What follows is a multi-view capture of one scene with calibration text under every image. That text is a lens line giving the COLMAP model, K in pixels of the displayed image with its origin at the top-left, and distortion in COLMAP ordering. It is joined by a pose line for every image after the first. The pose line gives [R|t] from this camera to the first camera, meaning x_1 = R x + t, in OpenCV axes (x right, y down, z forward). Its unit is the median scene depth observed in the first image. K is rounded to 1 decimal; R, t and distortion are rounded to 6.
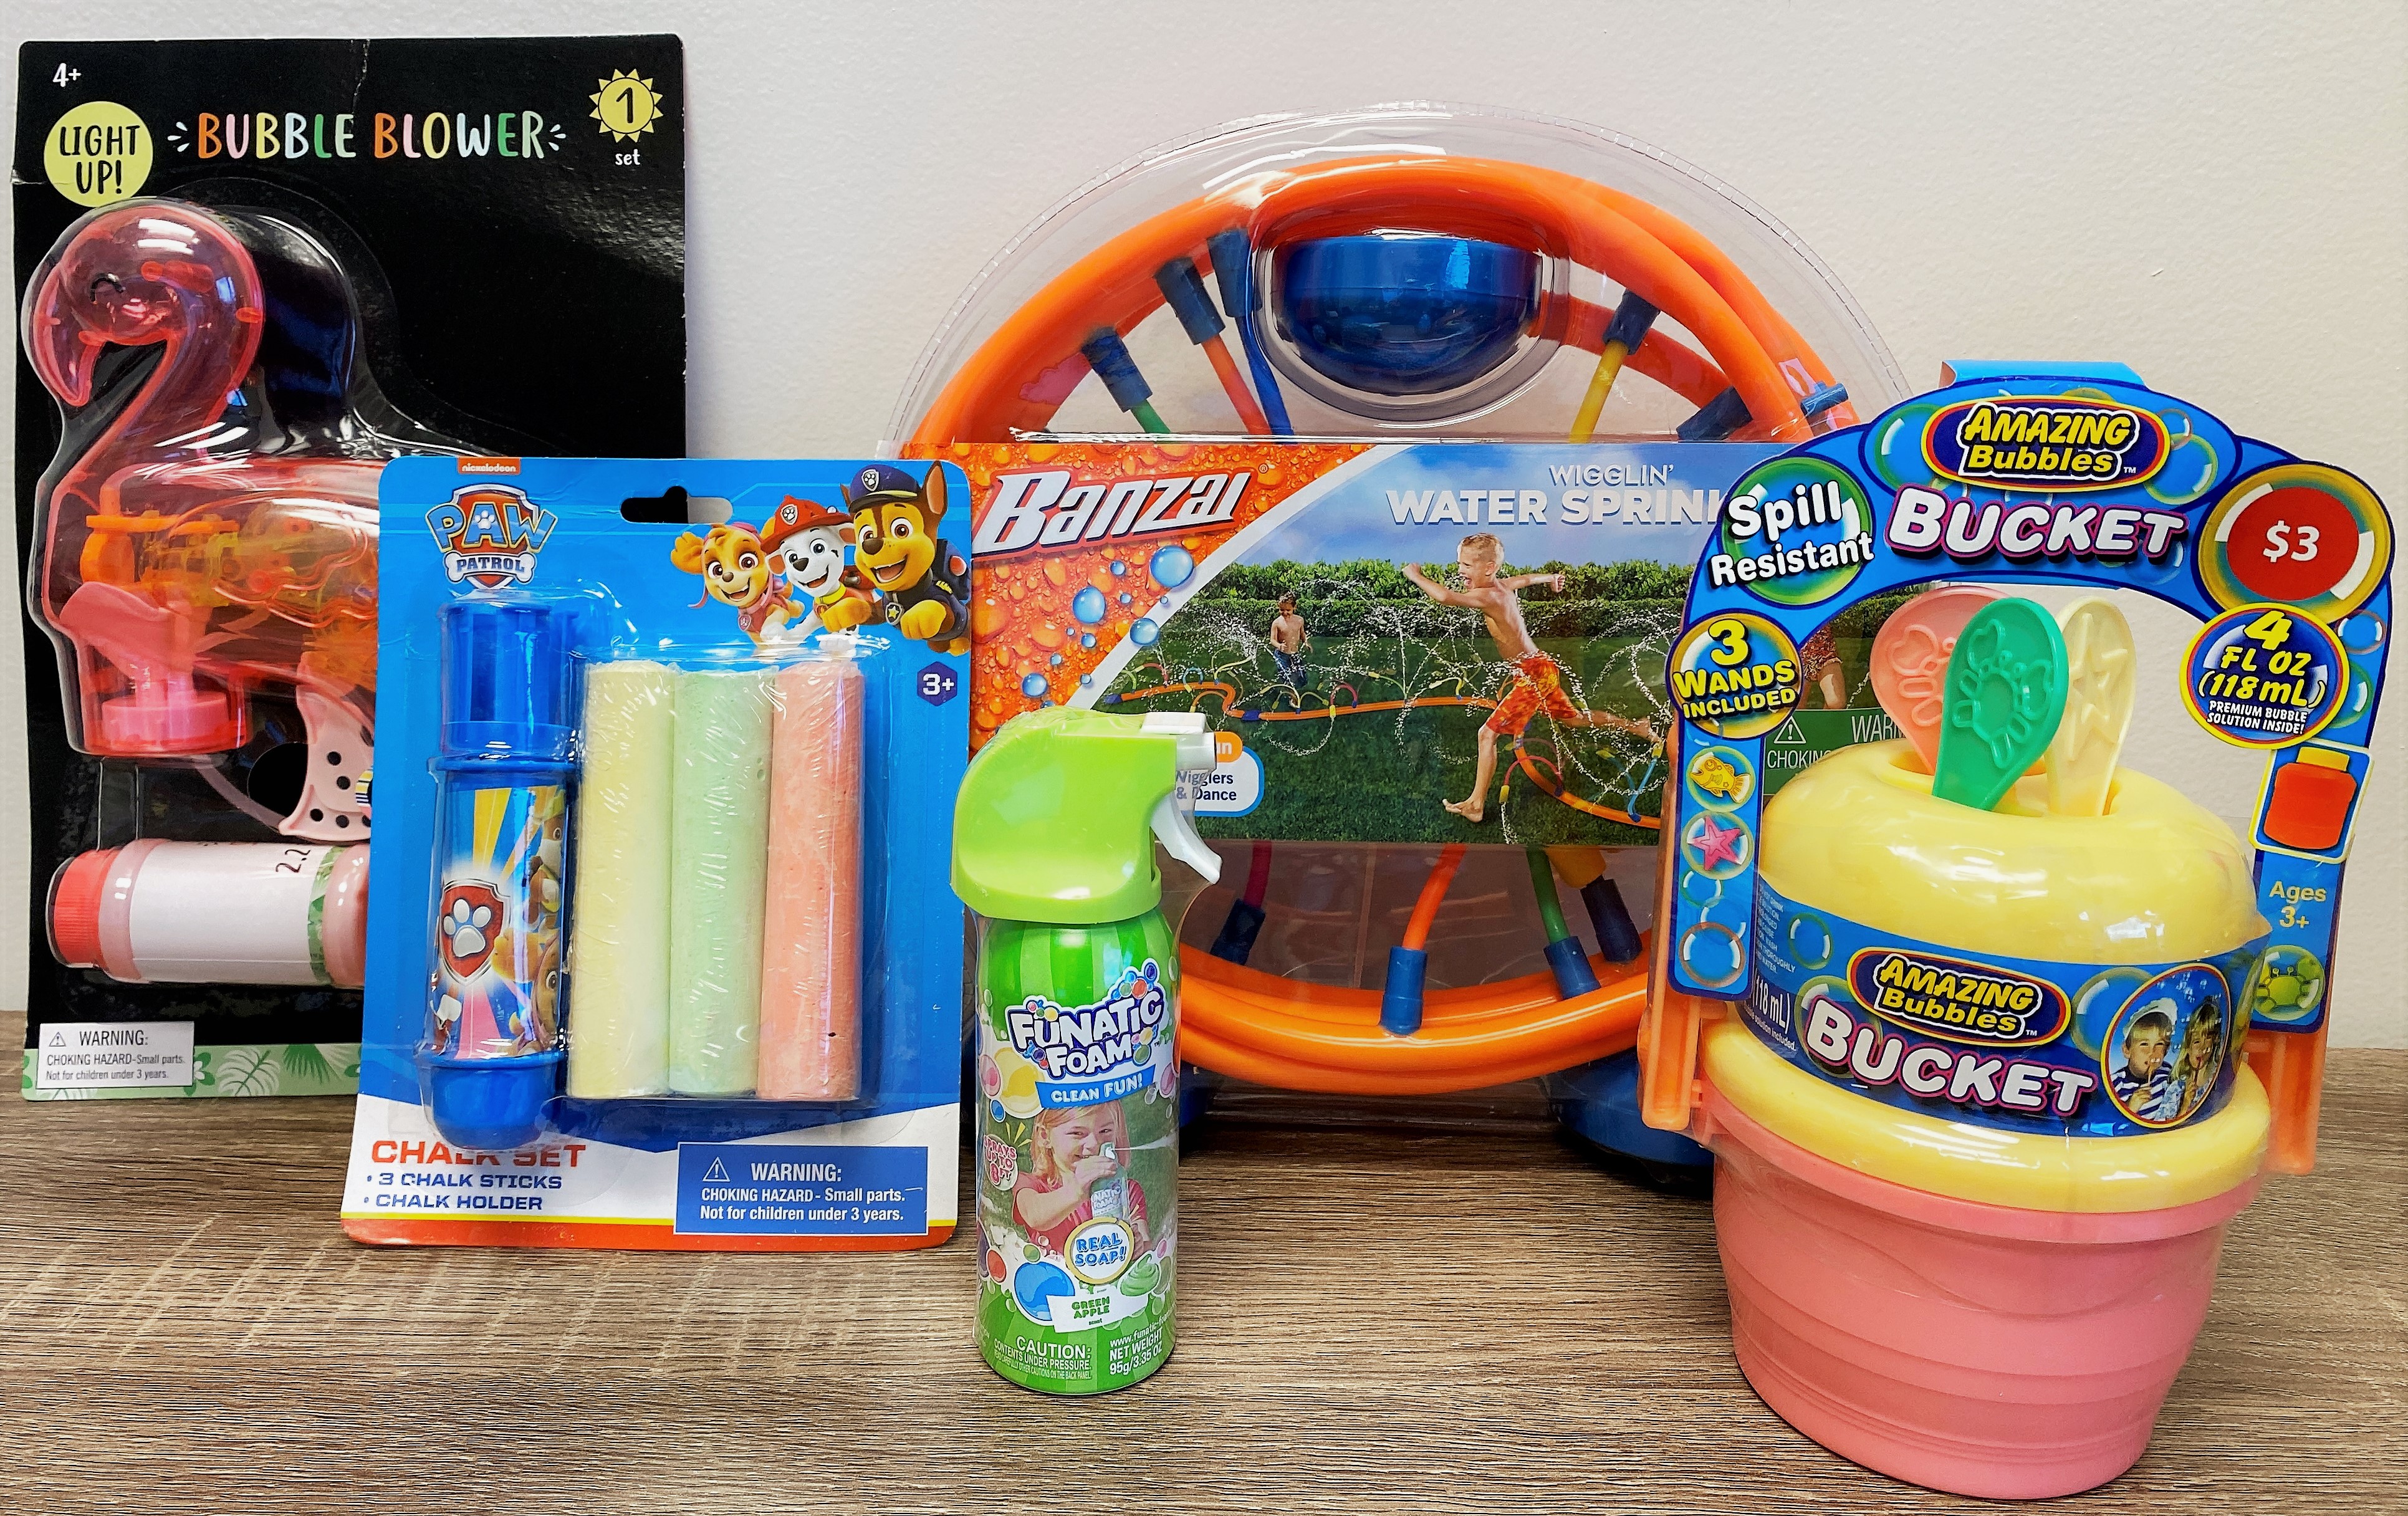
lens RADIAL K [[1913.7, 0, 1168.7], [0, 1913.7, 714.6], [0, 0, 1]] dist [0.009491, -0.013519]
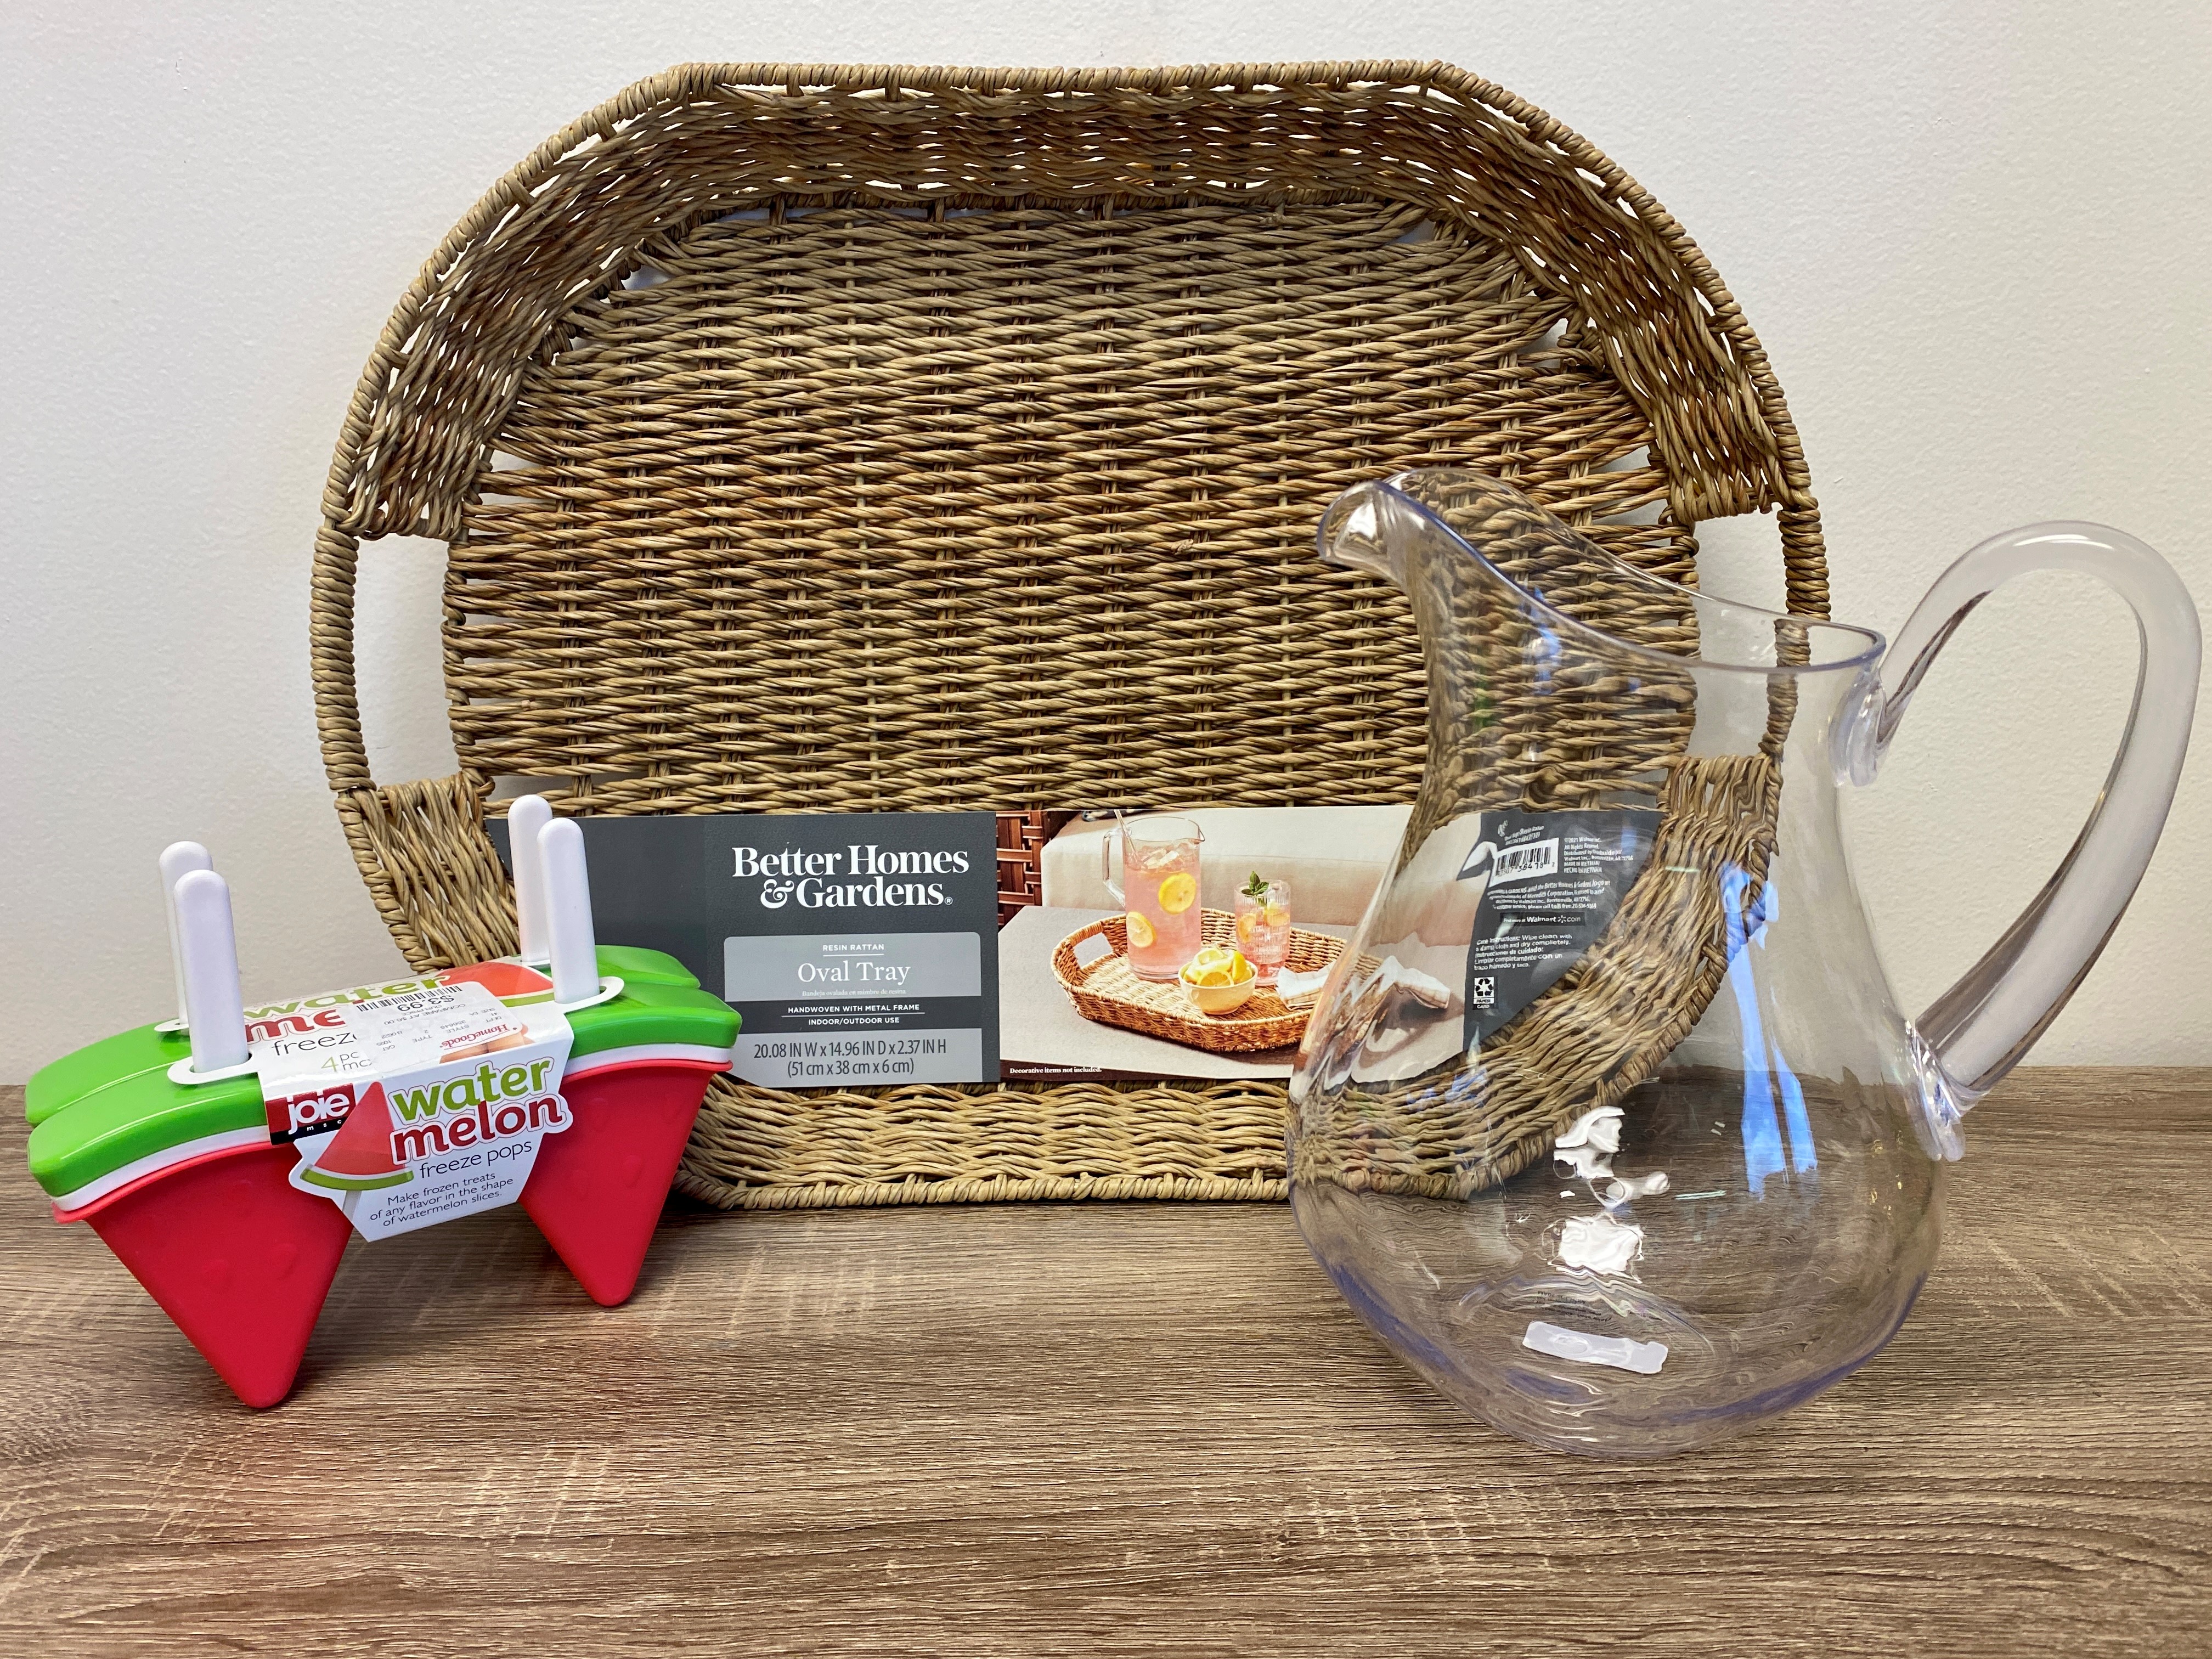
lens RADIAL K [[1665.5, 0, 1106.3], [0, 1665.5, 856.8], [0, 0, 1]] dist [0.010910, -0.010309]
pose [[0.999190, -0.021056, 0.034288, -0.035696], [0.019850, 0.999185, 0.035139, -0.028501], [-0.035000, -0.034430, 0.998794, -0.166561]]
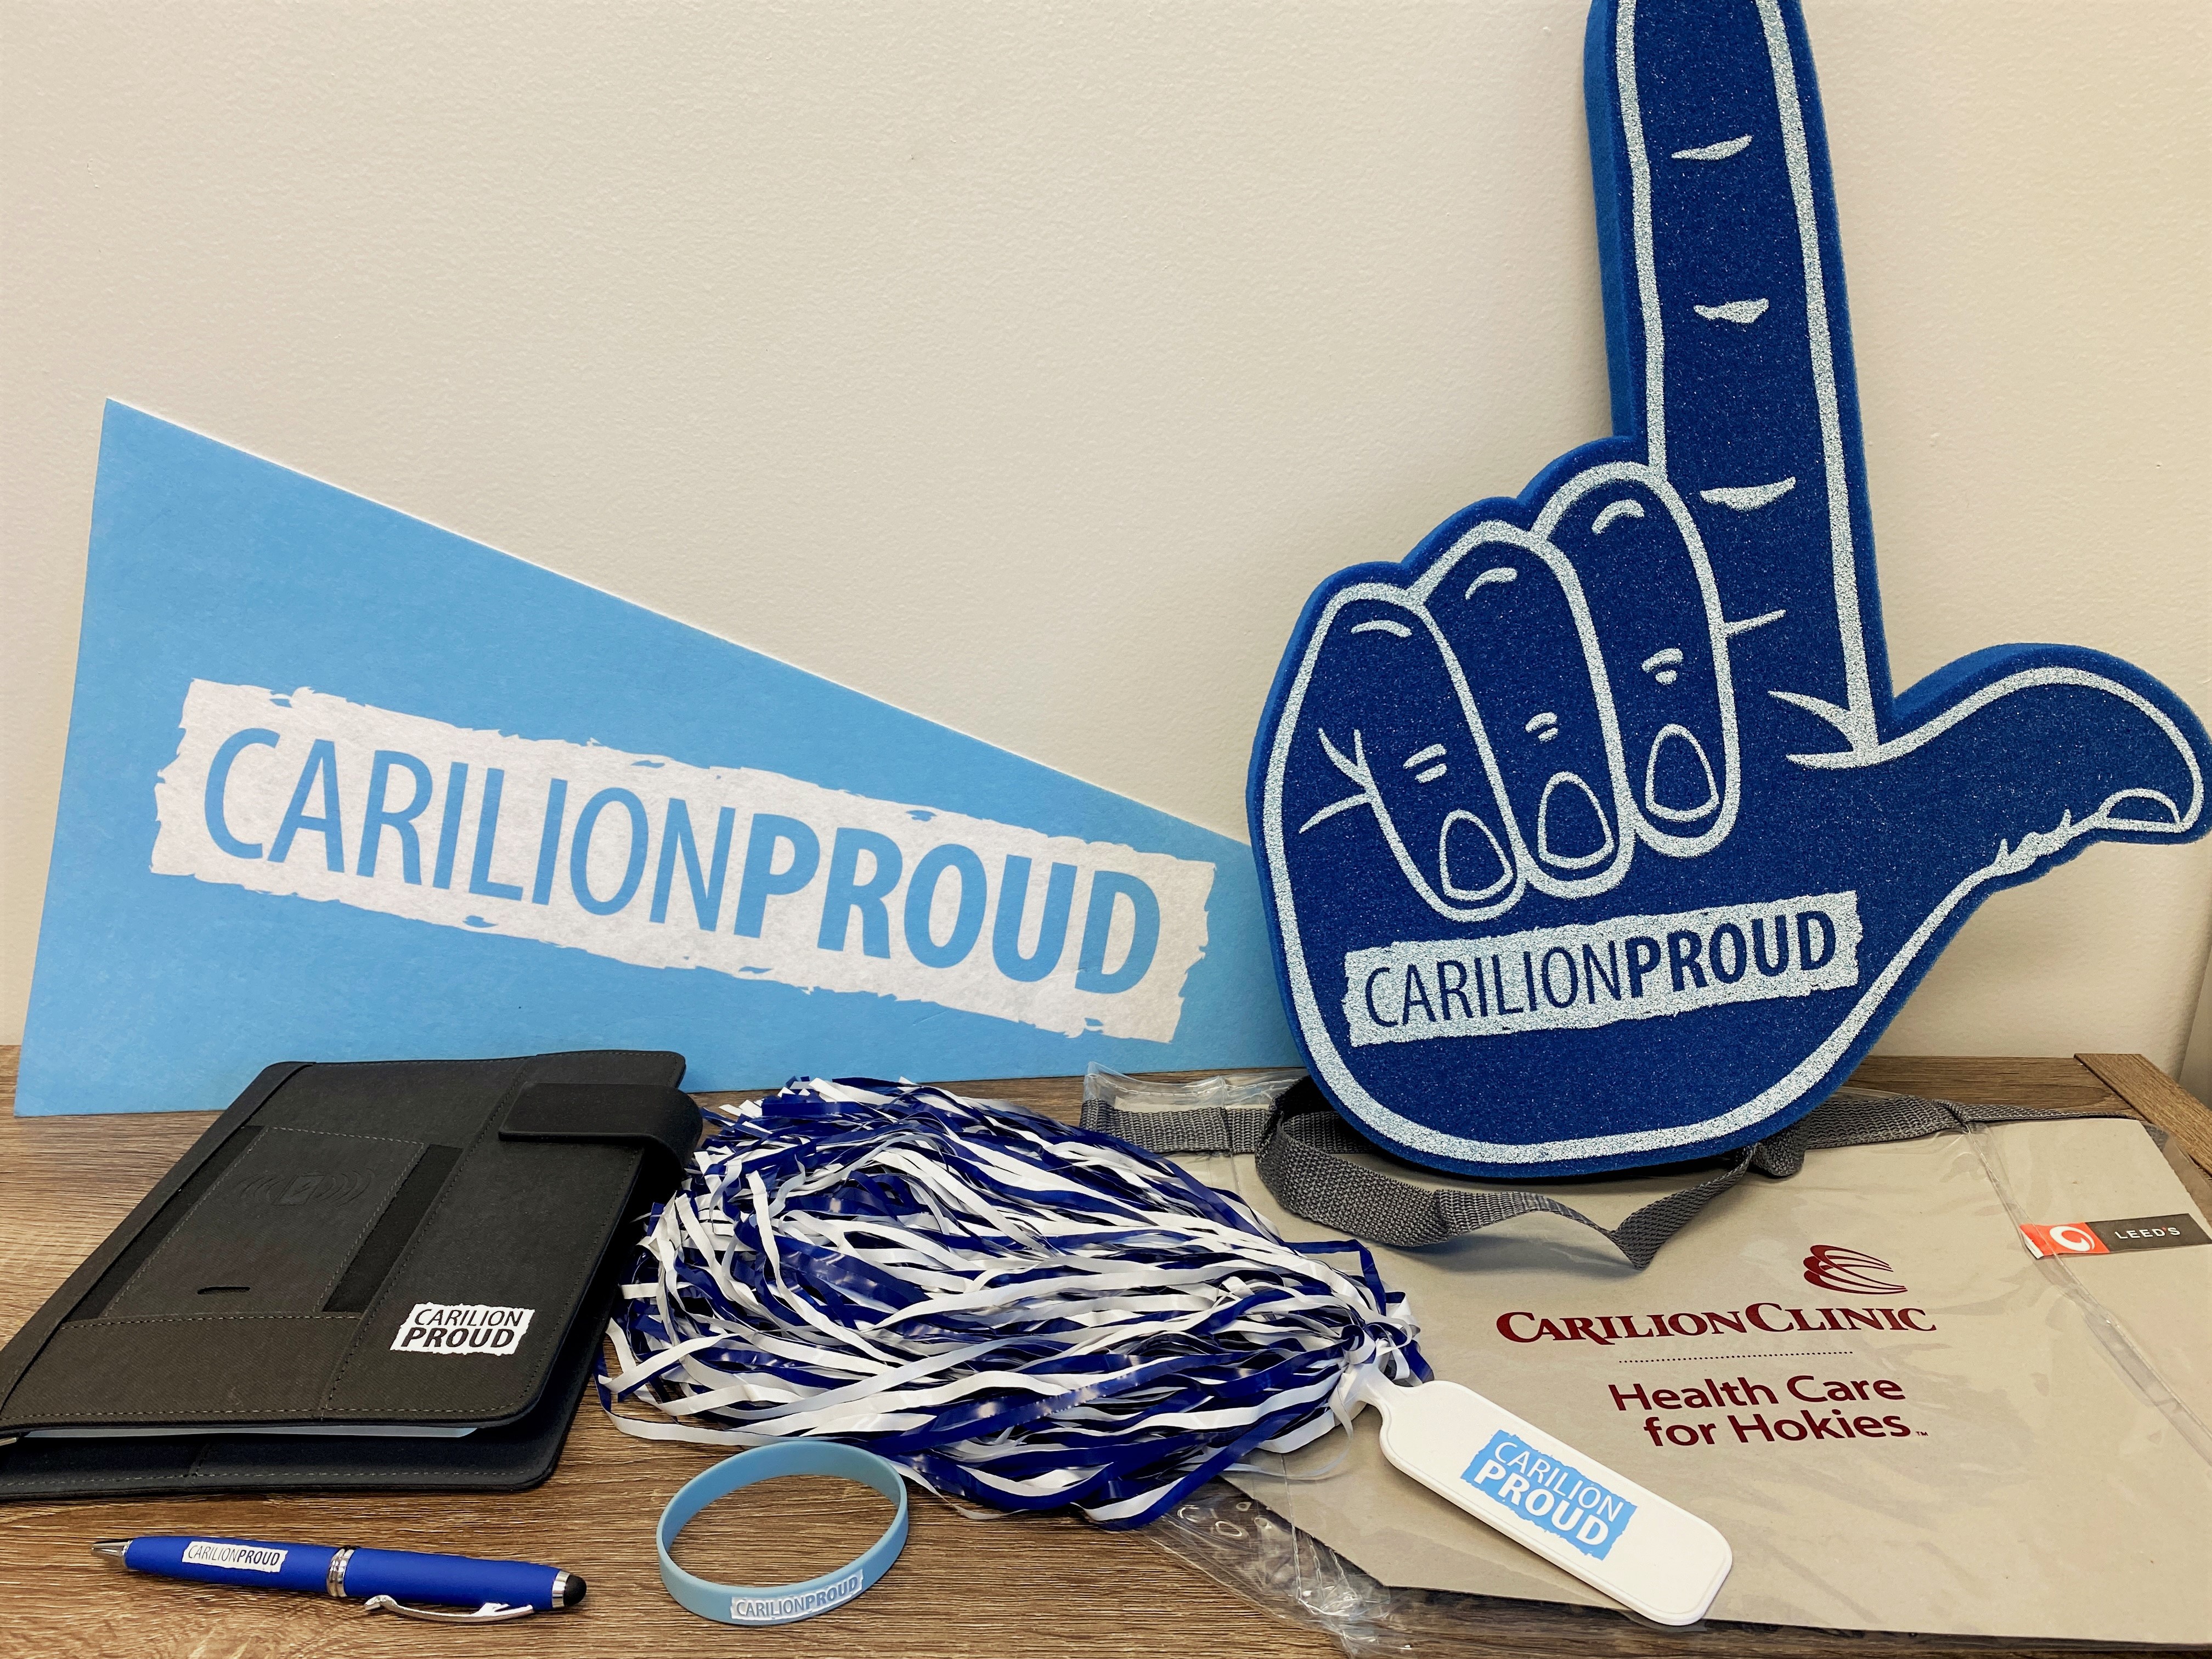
lens RADIAL K [[1665.5, 0, 1118.9], [0, 1665.5, 856.2], [0, 0, 1]] dist [0.010910, -0.010309]
pose [[0.999866, -0.009273, 0.013525, 0.173657], [0.007707, 0.993729, 0.111550, -0.168840], [-0.014474, -0.111431, 0.993667, -0.352665]]
